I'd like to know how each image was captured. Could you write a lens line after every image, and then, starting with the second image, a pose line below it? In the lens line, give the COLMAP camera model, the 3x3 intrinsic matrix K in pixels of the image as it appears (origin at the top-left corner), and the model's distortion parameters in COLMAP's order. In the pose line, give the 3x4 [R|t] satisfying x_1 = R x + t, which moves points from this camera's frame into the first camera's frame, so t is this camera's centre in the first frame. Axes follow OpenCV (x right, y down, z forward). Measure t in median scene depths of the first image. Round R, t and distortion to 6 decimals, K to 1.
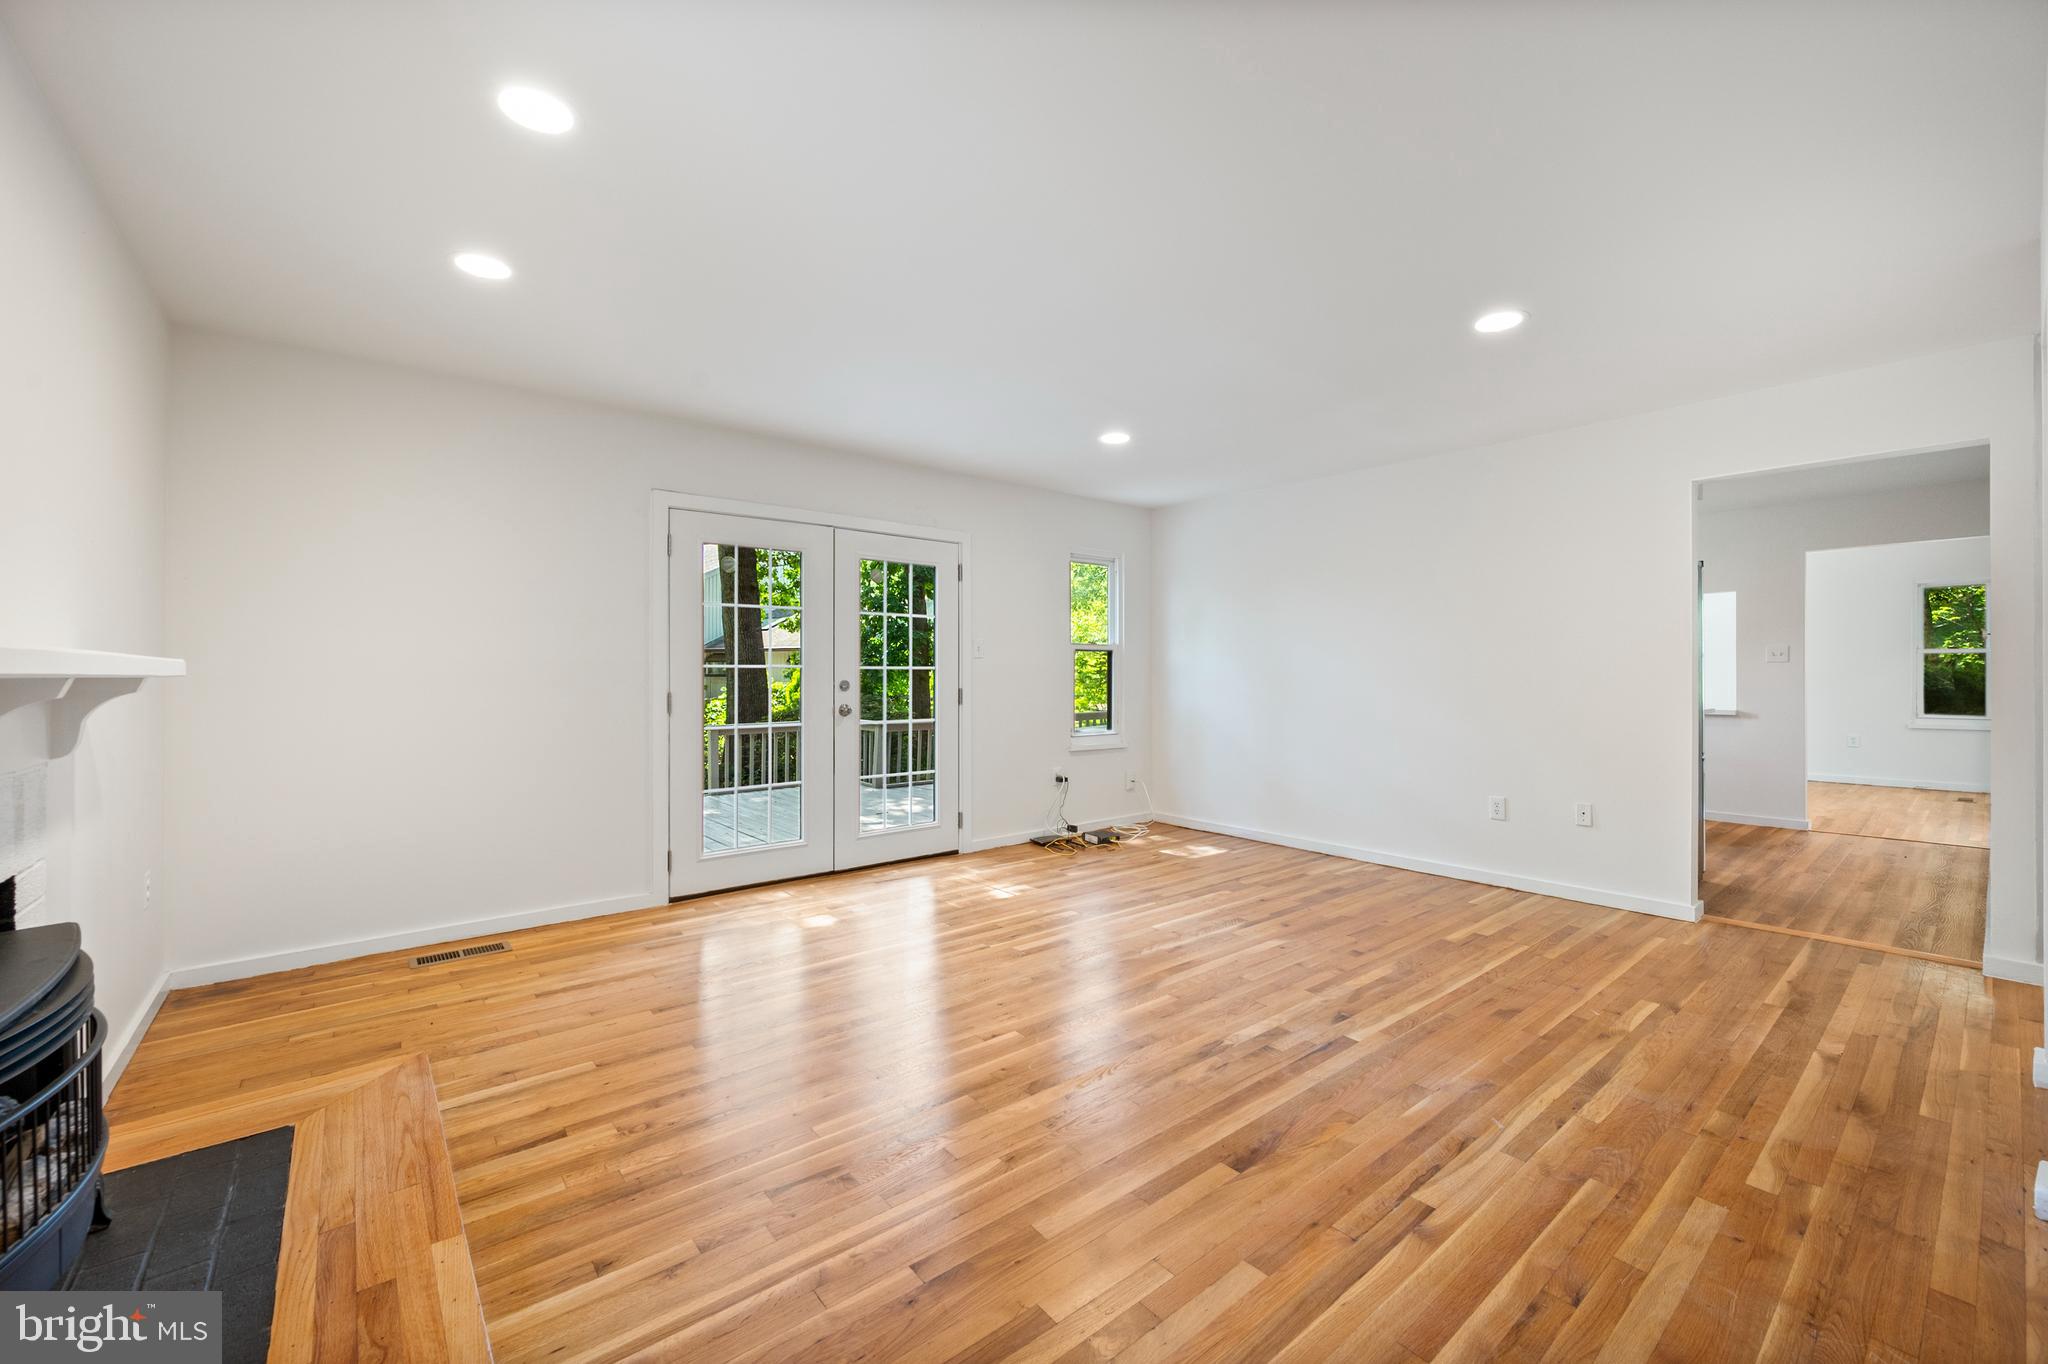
lens RADIAL K [[811.6, 0, 1023.4], [0, 811.6, 669.9], [0, 0, 1]] dist [0.002366, -0.000138]
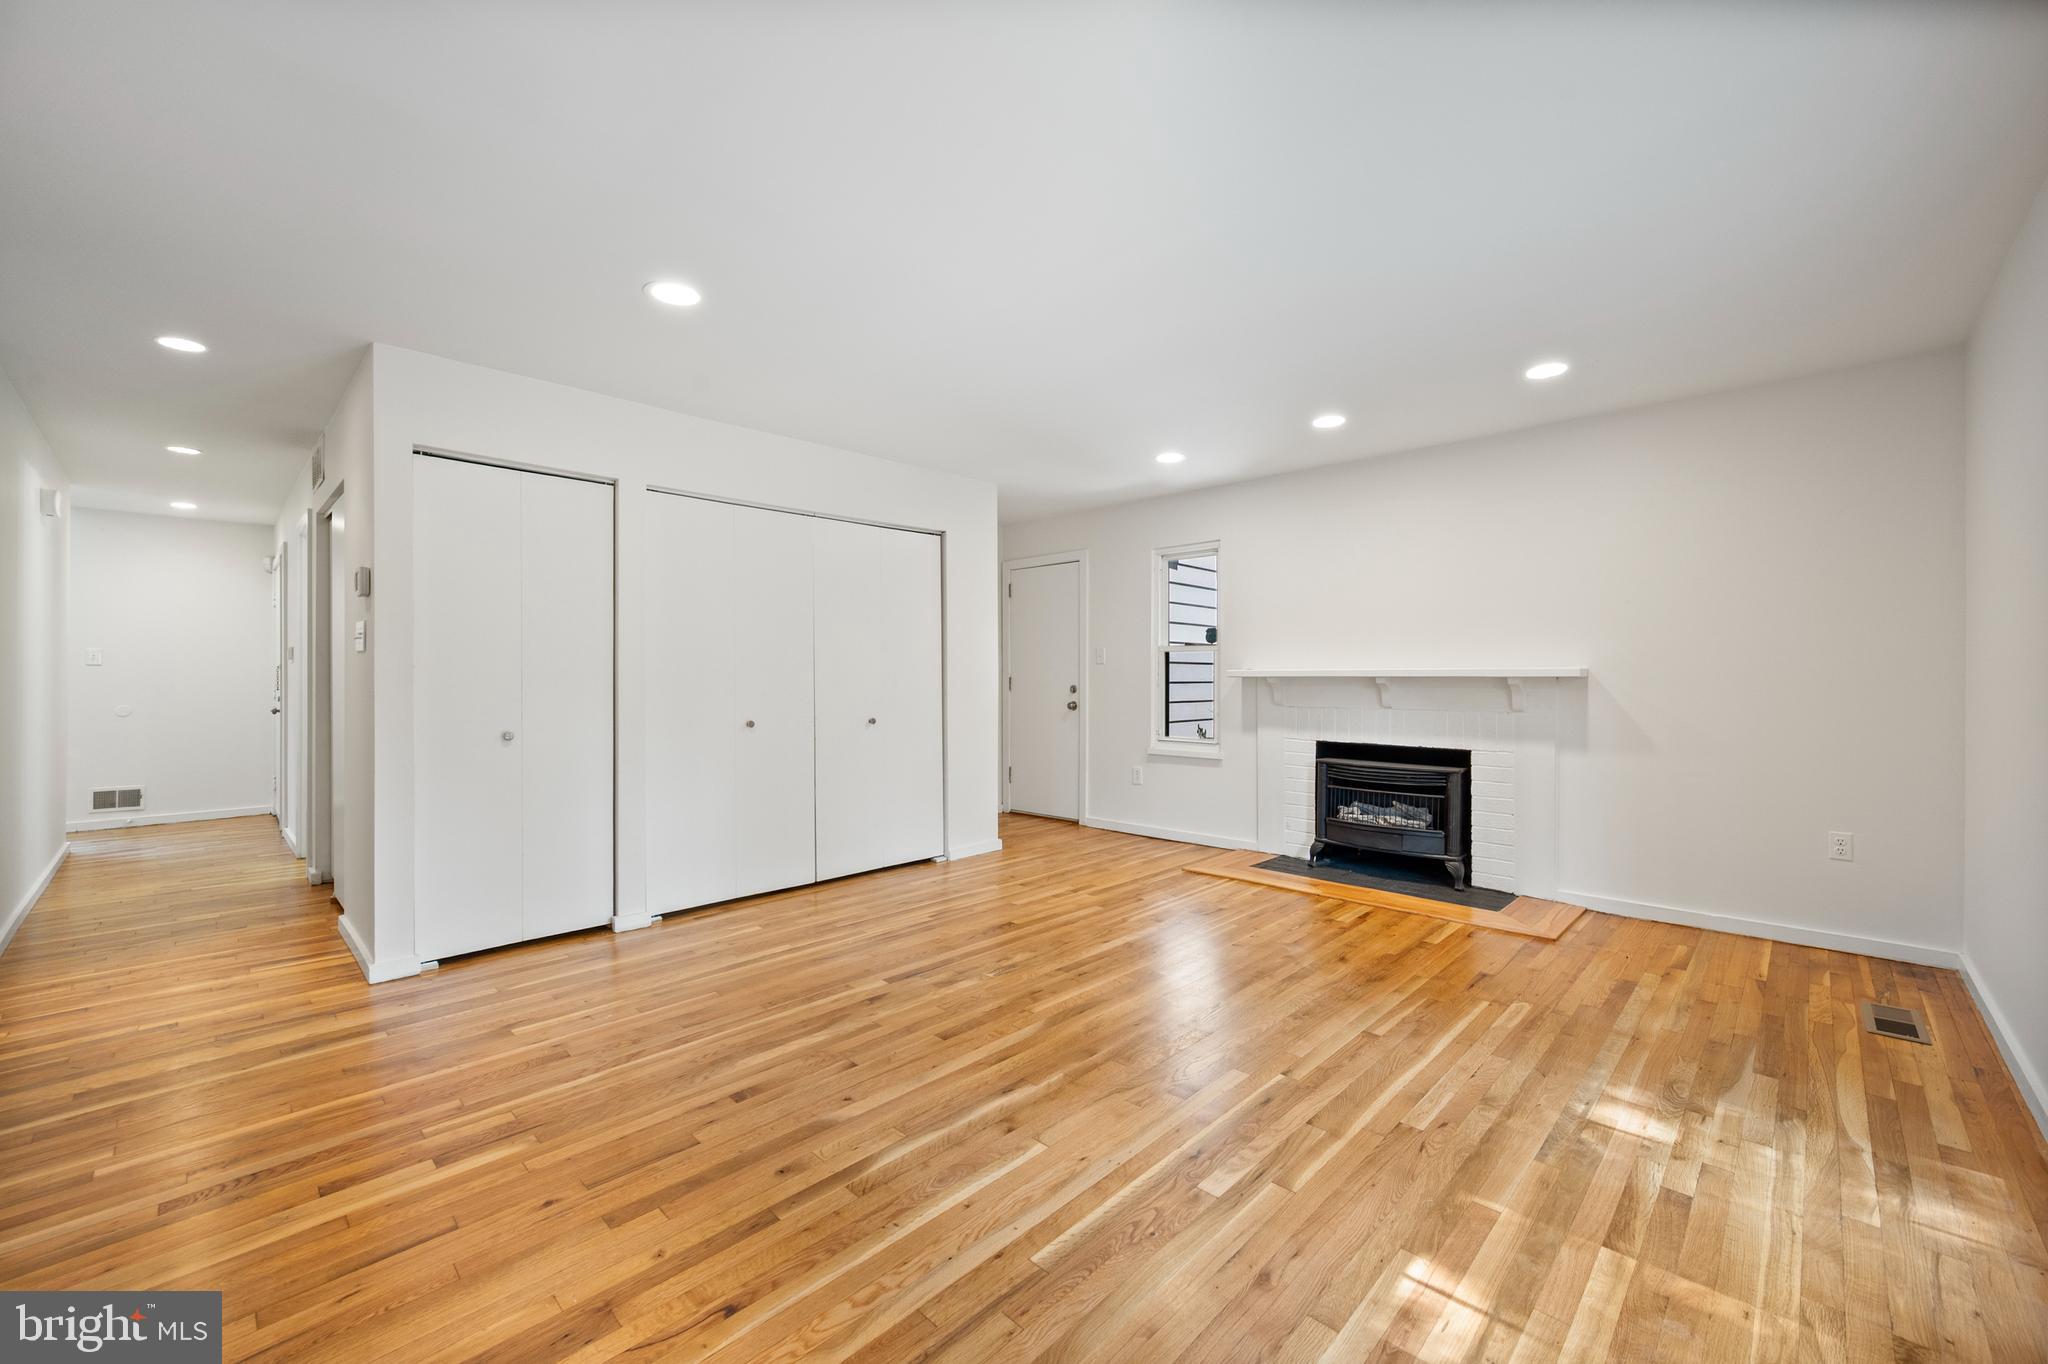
lens RADIAL K [[811.6, 0, 1023.6], [0, 811.6, 679.9], [0, 0, 1]] dist [0.002366, -0.000138]
pose [[-0.993780, -0.000722, -0.111358, 0.260317], [-0.000807, 0.999999, 0.000721, 0.009398], [0.111357, 0.000806, -0.993780, 1.704222]]
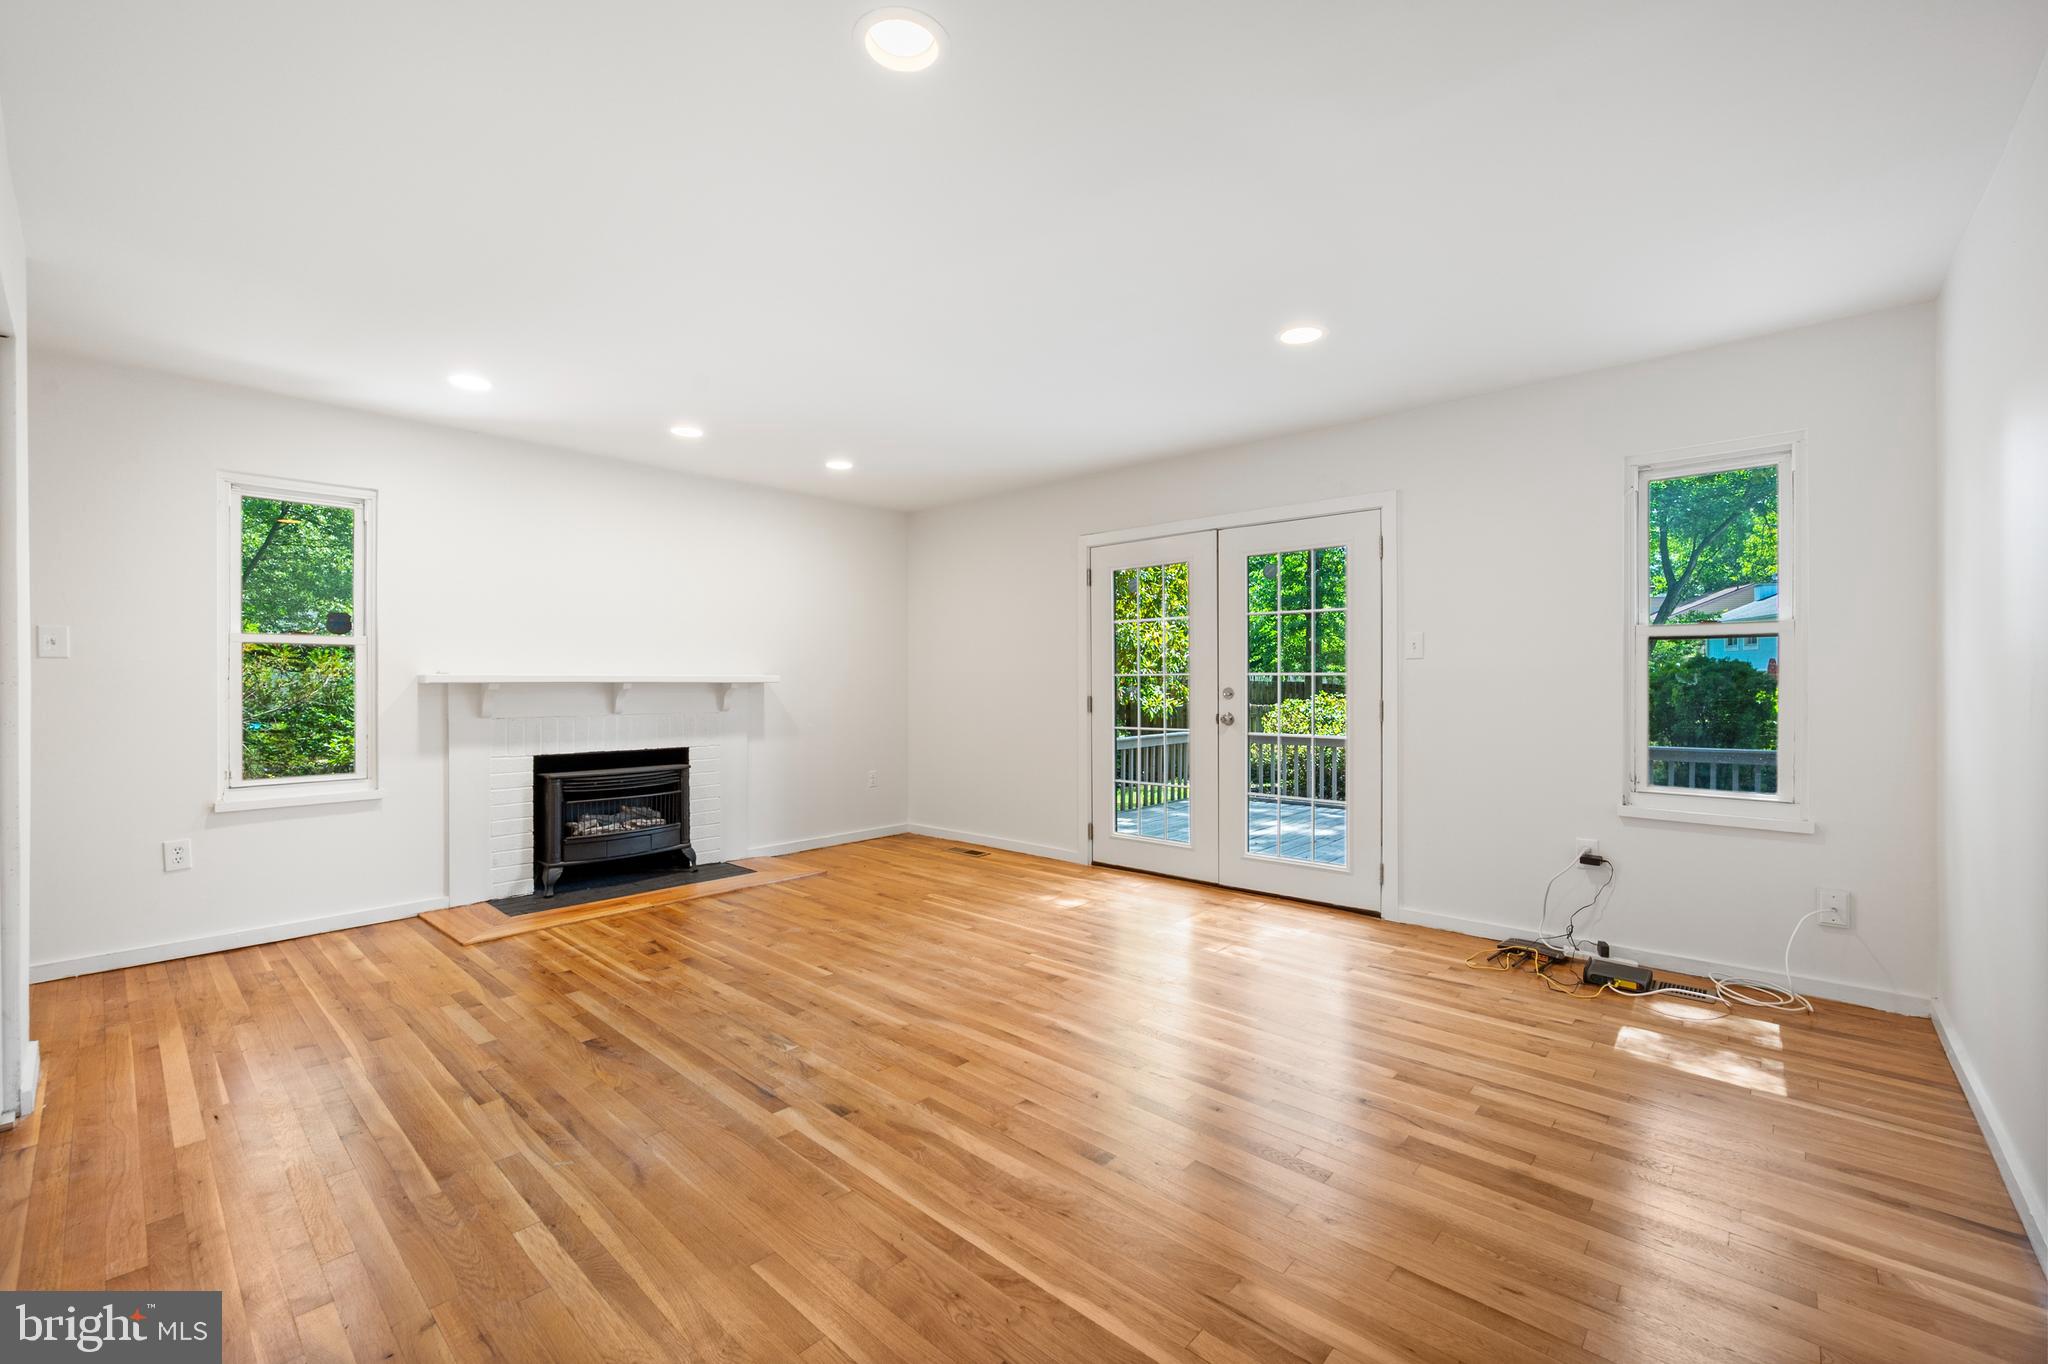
lens RADIAL K [[844.9, 0, 1024.2], [0, 844.9, 671.7], [0, 0, 1]] dist [-0.000740, -0.000593]
pose [[0.145658, -0.013614, -0.989241, 1.019851], [0.005164, 0.999902, -0.013000, 0.008155], [0.989322, -0.003215, 0.145714, 0.869715]]
